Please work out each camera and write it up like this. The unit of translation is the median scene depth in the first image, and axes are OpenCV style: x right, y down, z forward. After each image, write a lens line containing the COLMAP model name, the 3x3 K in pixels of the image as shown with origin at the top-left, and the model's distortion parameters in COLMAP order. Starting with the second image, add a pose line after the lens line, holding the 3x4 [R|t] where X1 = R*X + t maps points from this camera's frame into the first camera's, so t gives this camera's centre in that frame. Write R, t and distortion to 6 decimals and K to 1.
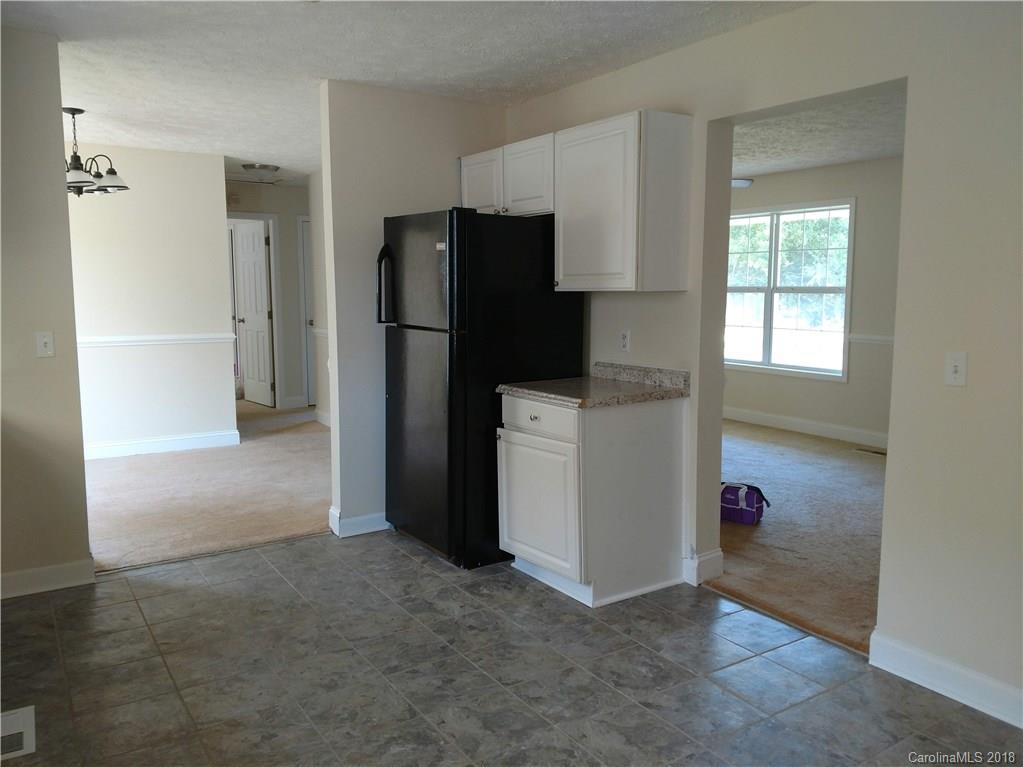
lens RADIAL K [[770.1, 0, 517.2], [0, 770.1, 378.5], [0, 0, 1]] dist [0.112969, -0.288843]
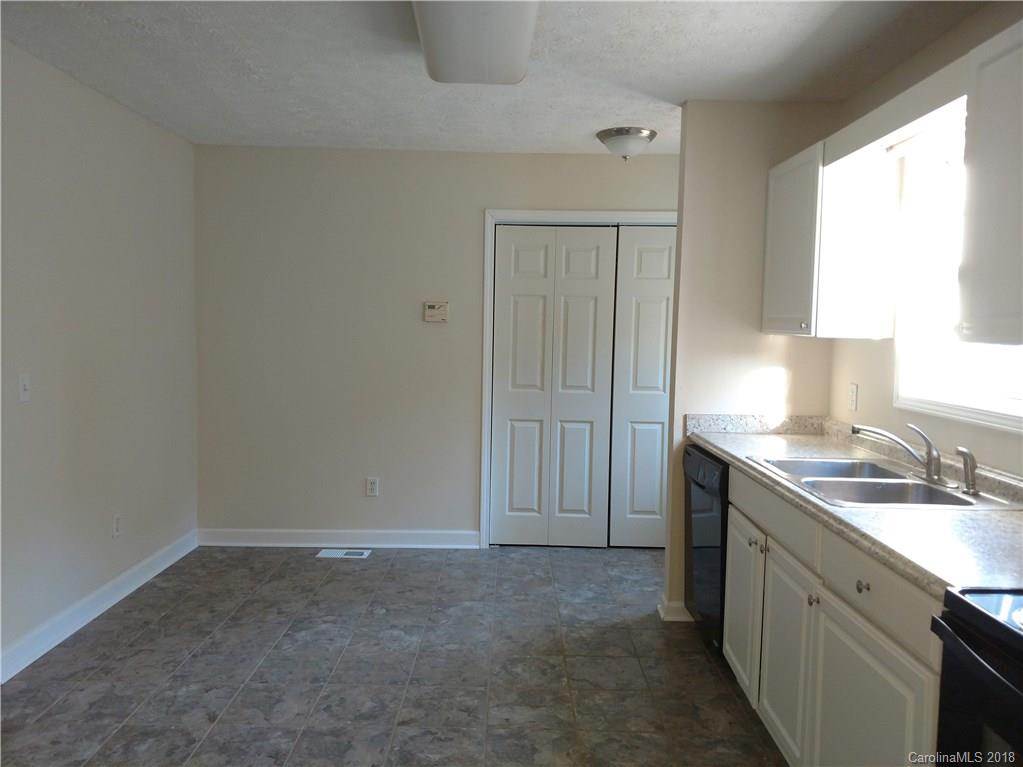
lens RADIAL K [[770.1, 0, 517.2], [0, 770.1, 378.5], [0, 0, 1]] dist [0.112969, -0.288843]
pose [[-0.836455, -0.061150, 0.544614, -0.753191], [0.040645, 0.984097, 0.172921, -0.210094], [-0.546527, 0.166776, -0.820667, 1.617118]]
